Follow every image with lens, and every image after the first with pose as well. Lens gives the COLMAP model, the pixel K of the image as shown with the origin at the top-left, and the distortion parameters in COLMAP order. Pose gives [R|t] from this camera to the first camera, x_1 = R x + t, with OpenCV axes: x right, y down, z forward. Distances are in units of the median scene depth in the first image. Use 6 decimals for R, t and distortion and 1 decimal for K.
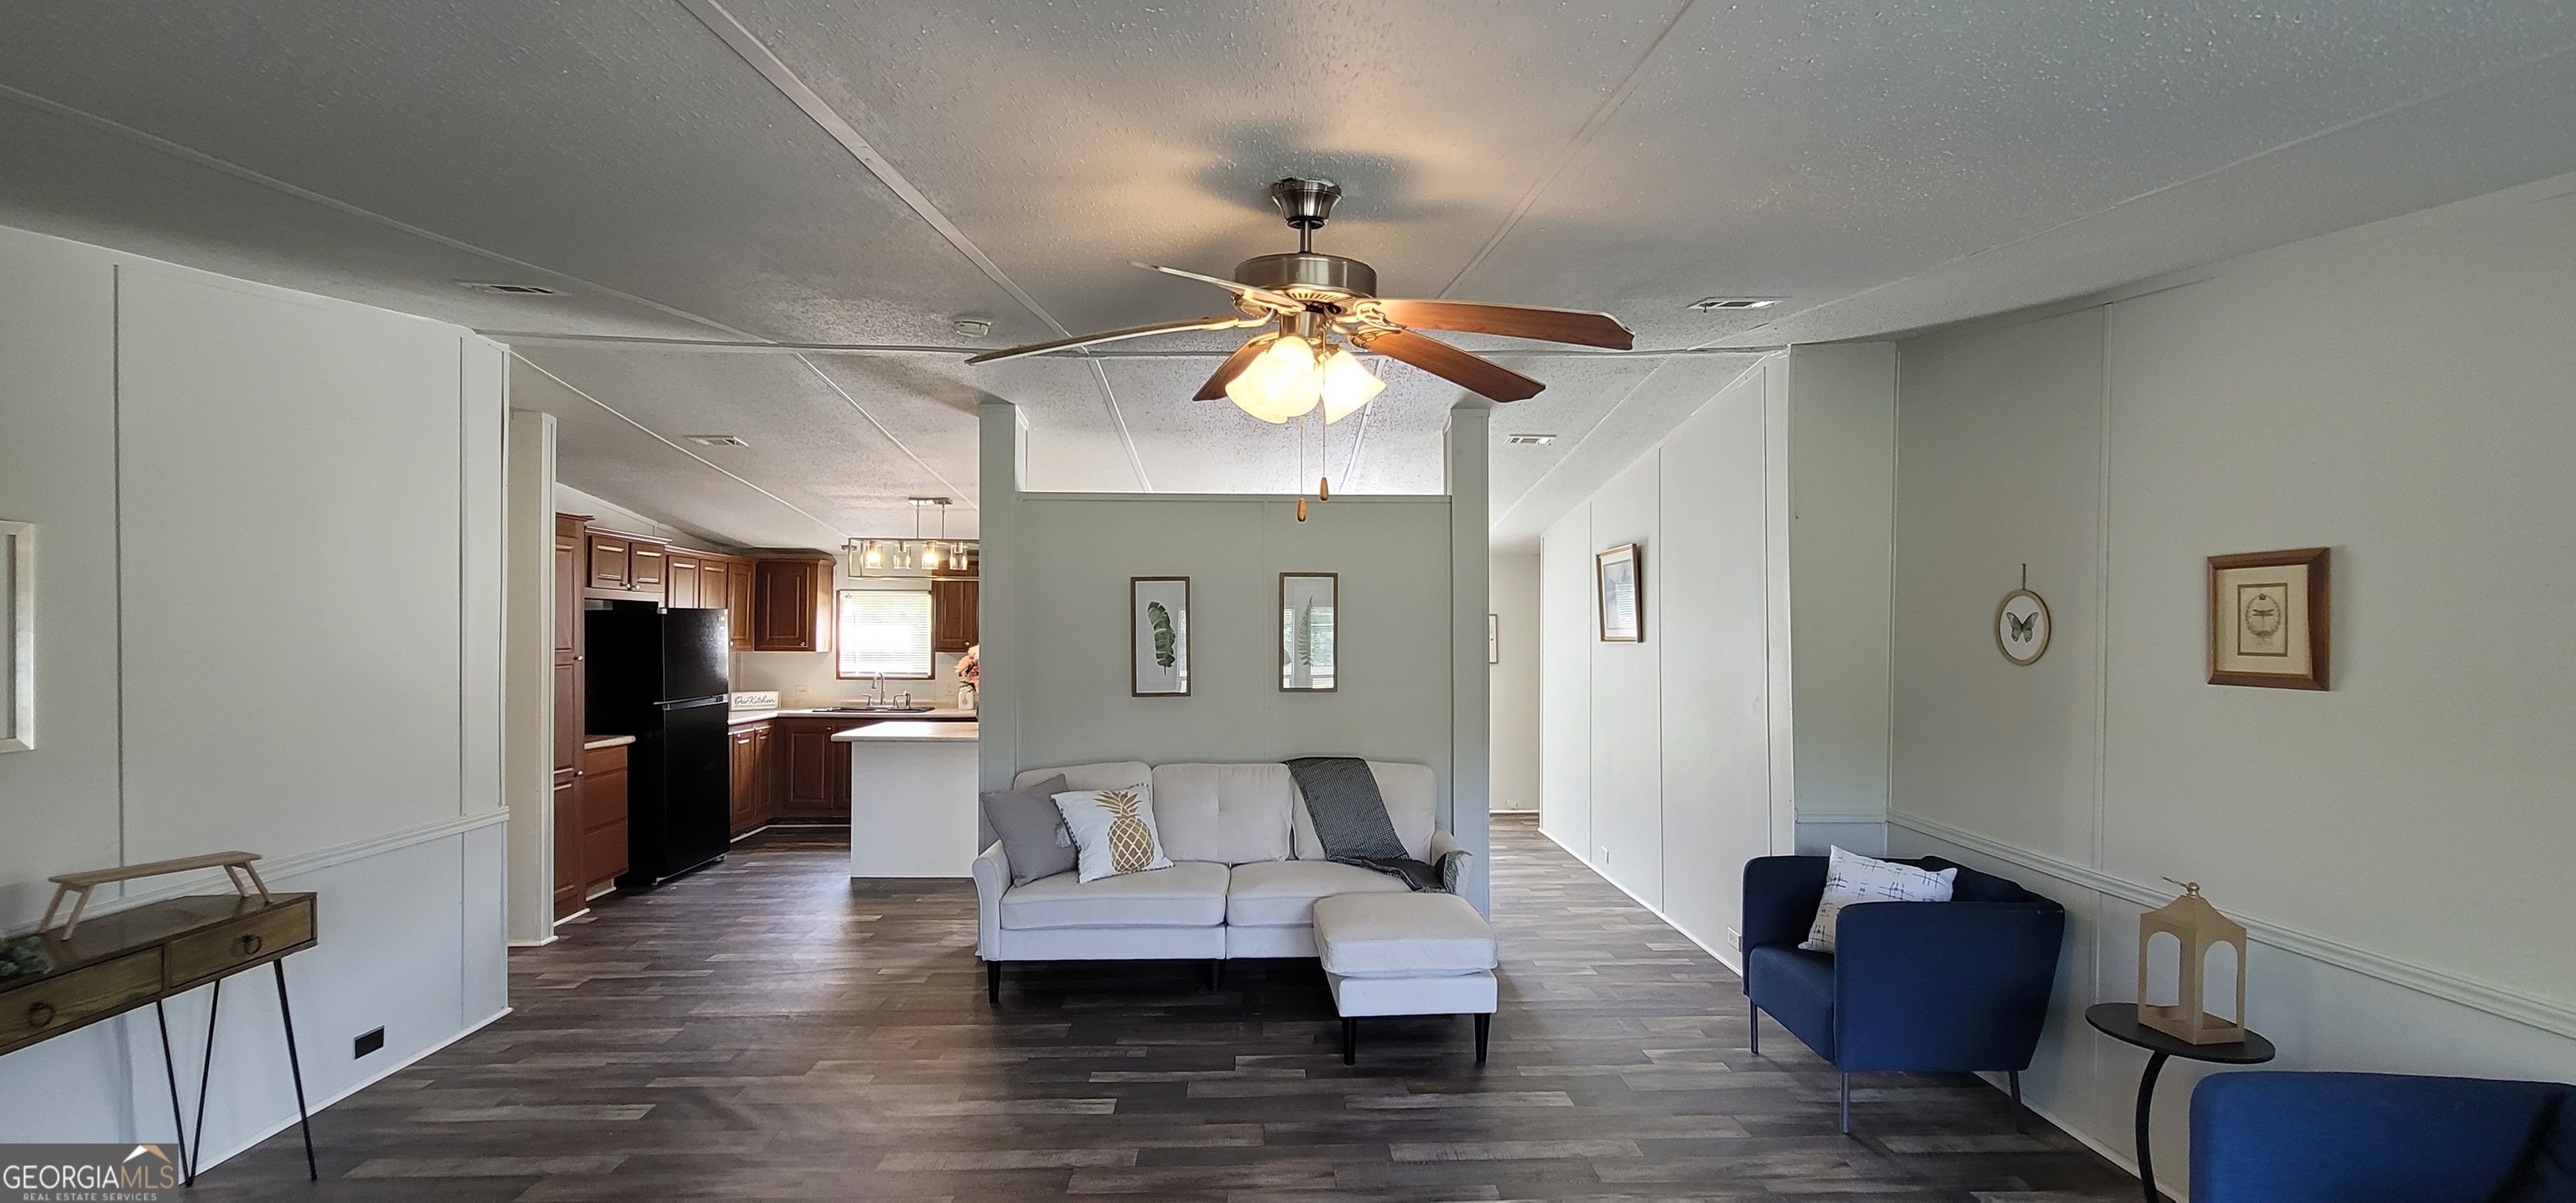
lens RADIAL K [[1051.8, 0, 1291.7], [0, 1051.8, 625.3], [0, 0, 1]] dist [-0.009221, 0.004801]
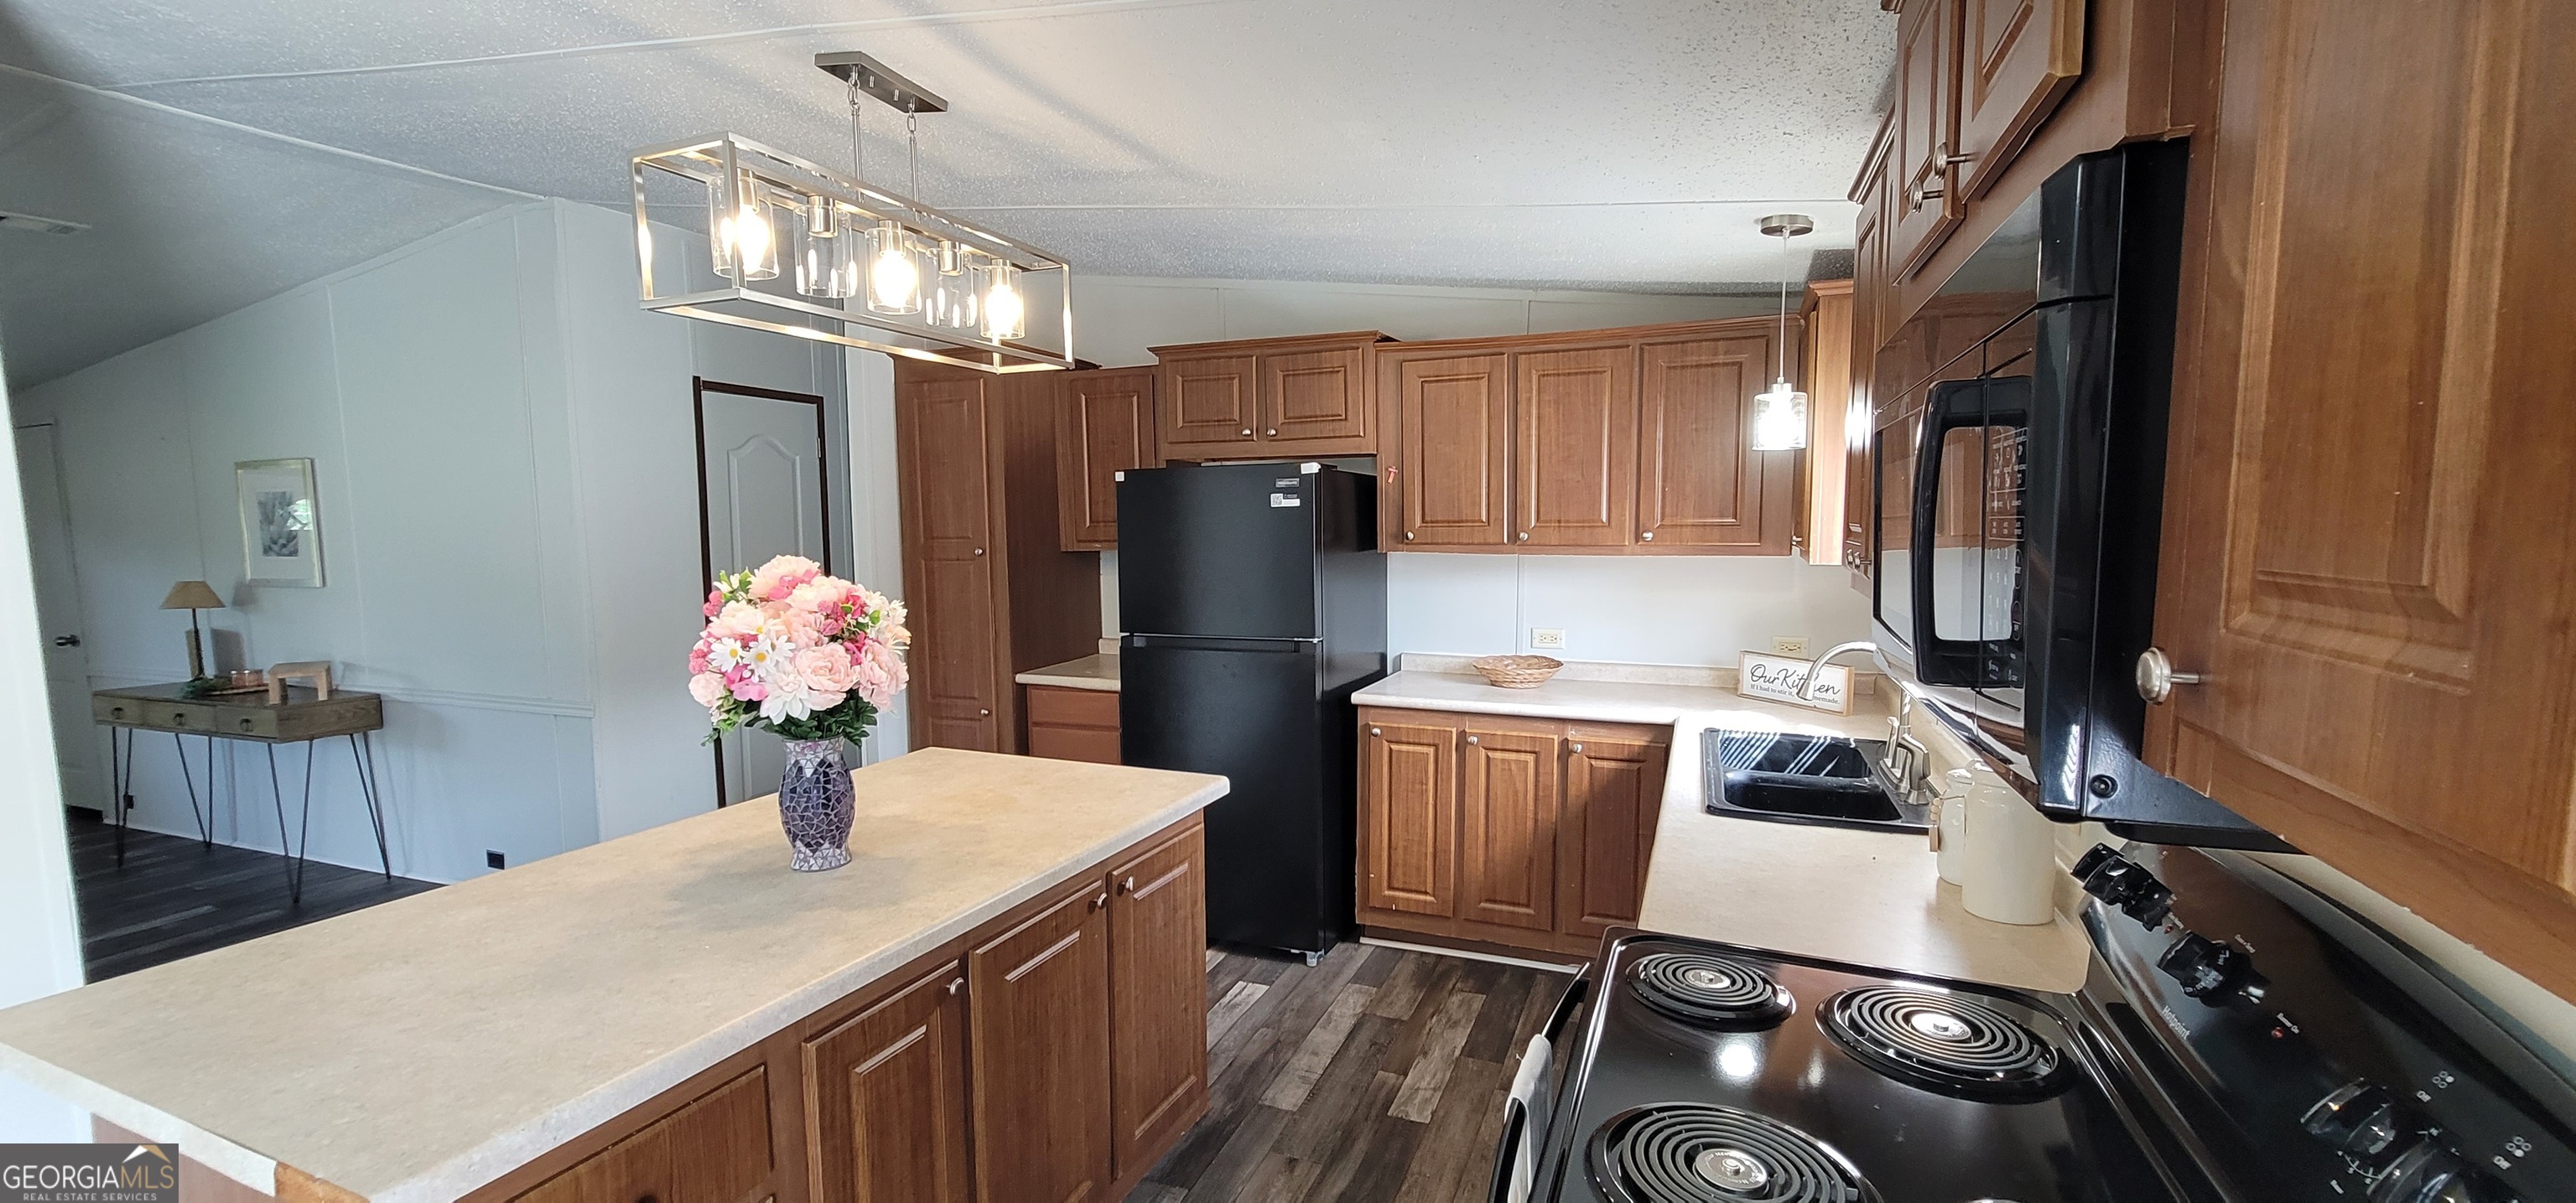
lens RADIAL K [[1051.8, 0, 1291.7], [0, 1051.8, 625.3], [0, 0, 1]] dist [-0.009221, 0.004801]
pose [[-0.406846, 0.096876, -0.908345, -0.128846], [0.014467, 0.994919, 0.099630, 0.014764], [0.913382, 0.027393, -0.406180, 1.647378]]
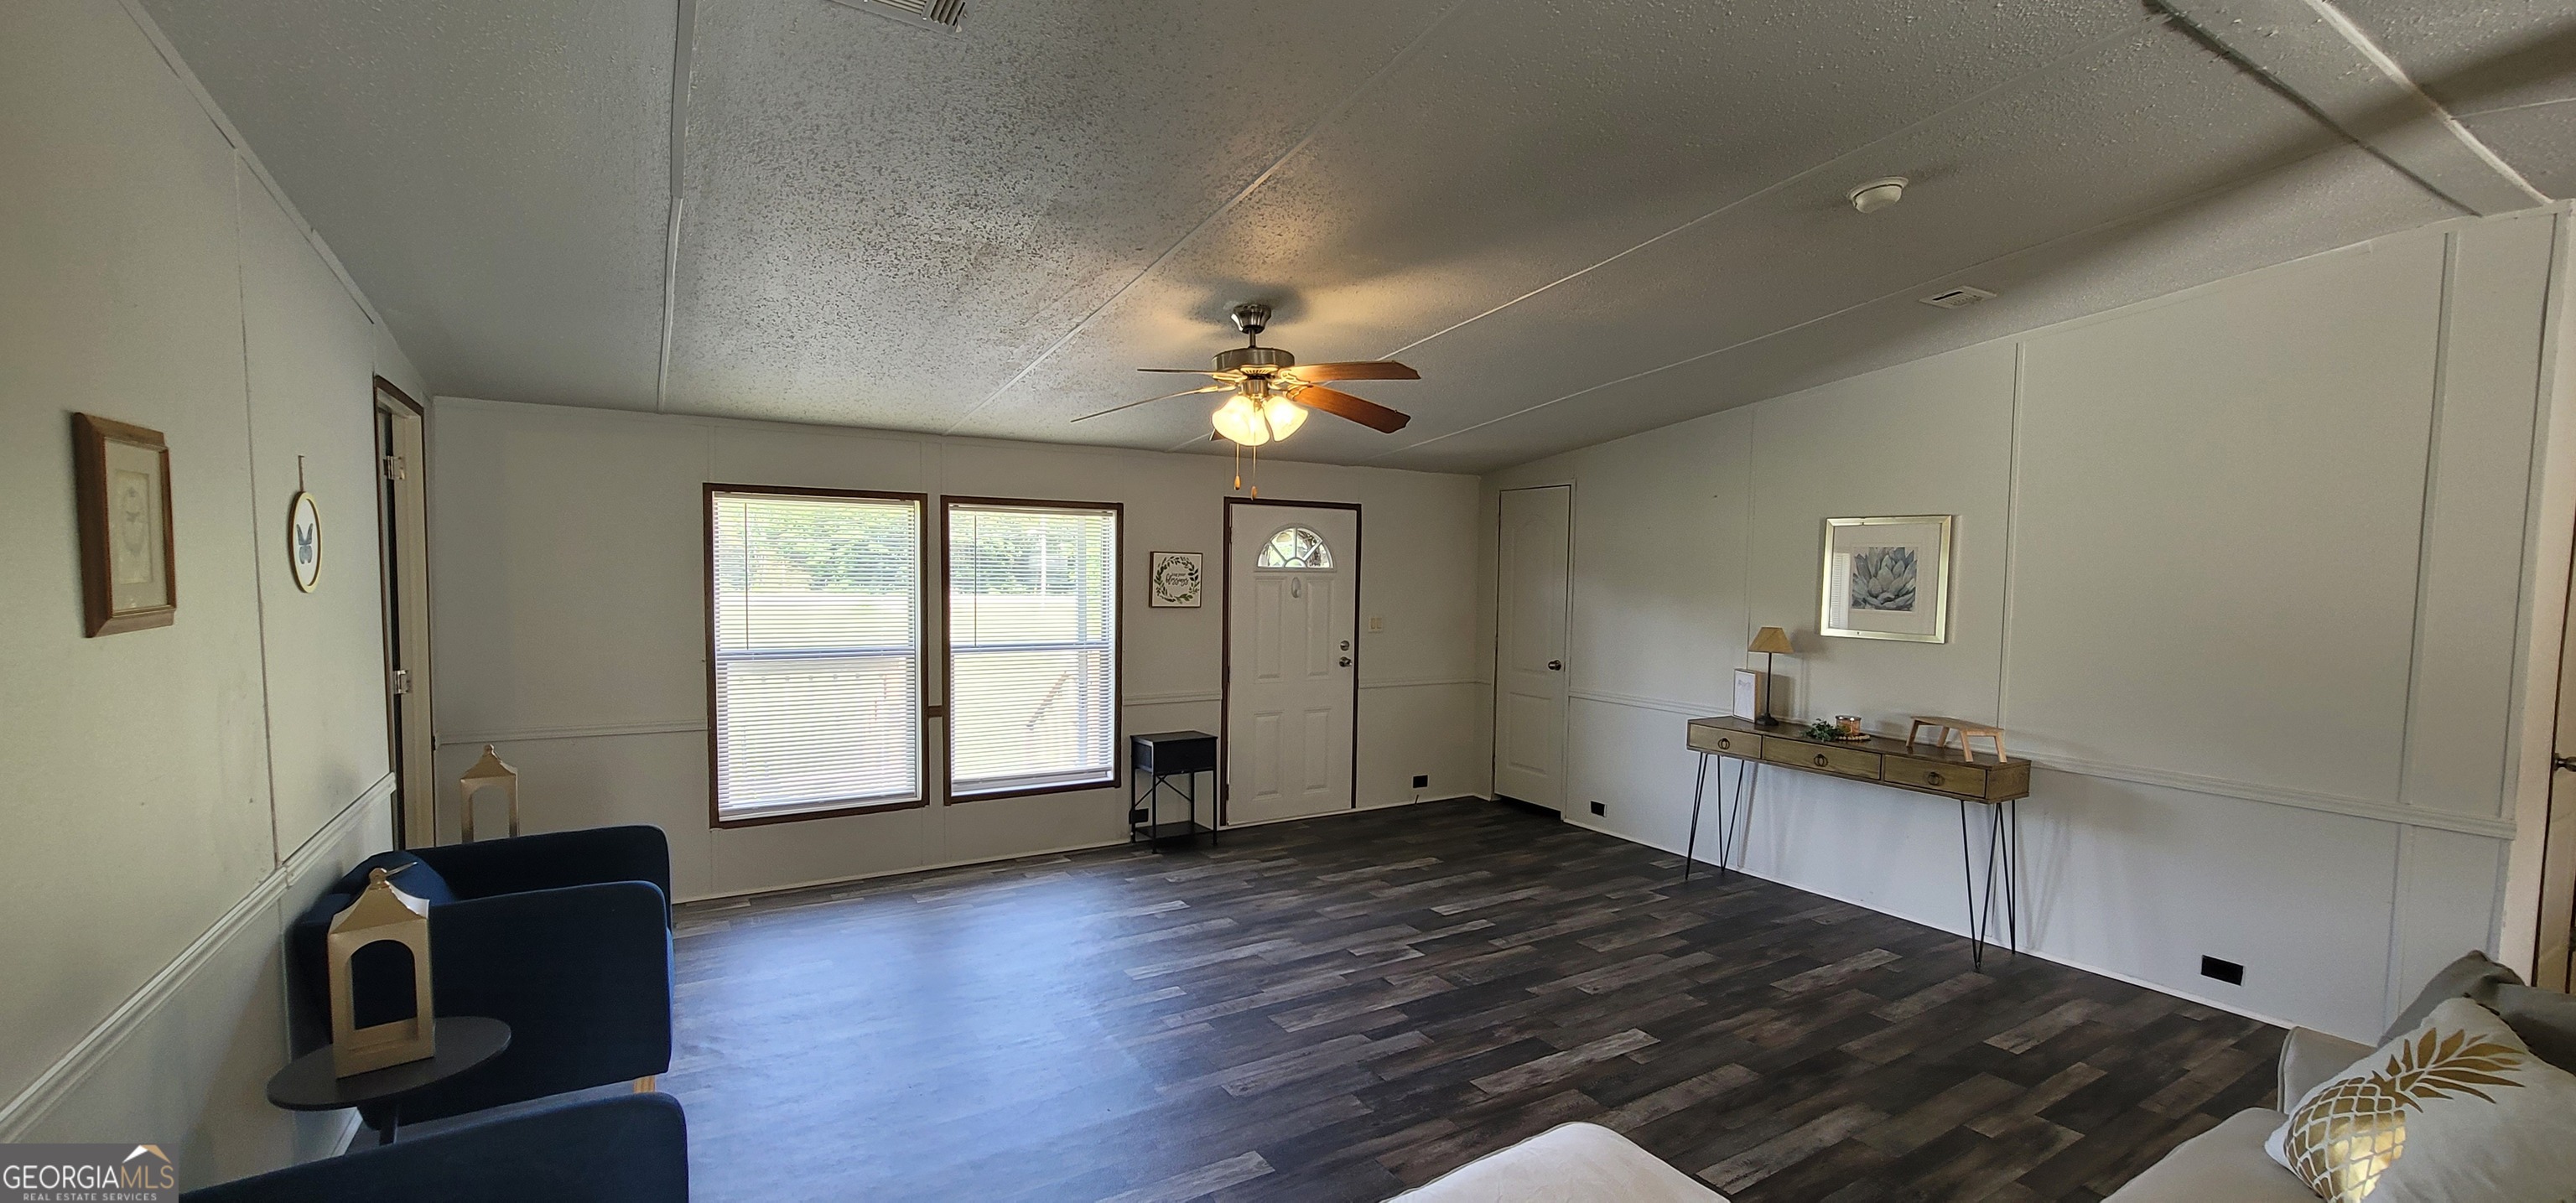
lens RADIAL K [[1051.8, 0, 1291.7], [0, 1051.8, 625.3], [0, 0, 1]] dist [-0.009221, 0.004801]
pose [[-0.865916, 0.012791, -0.500026, 0.330278], [-0.017598, 0.998275, 0.056011, 0.003660], [0.499880, 0.057300, -0.864197, 1.011605]]
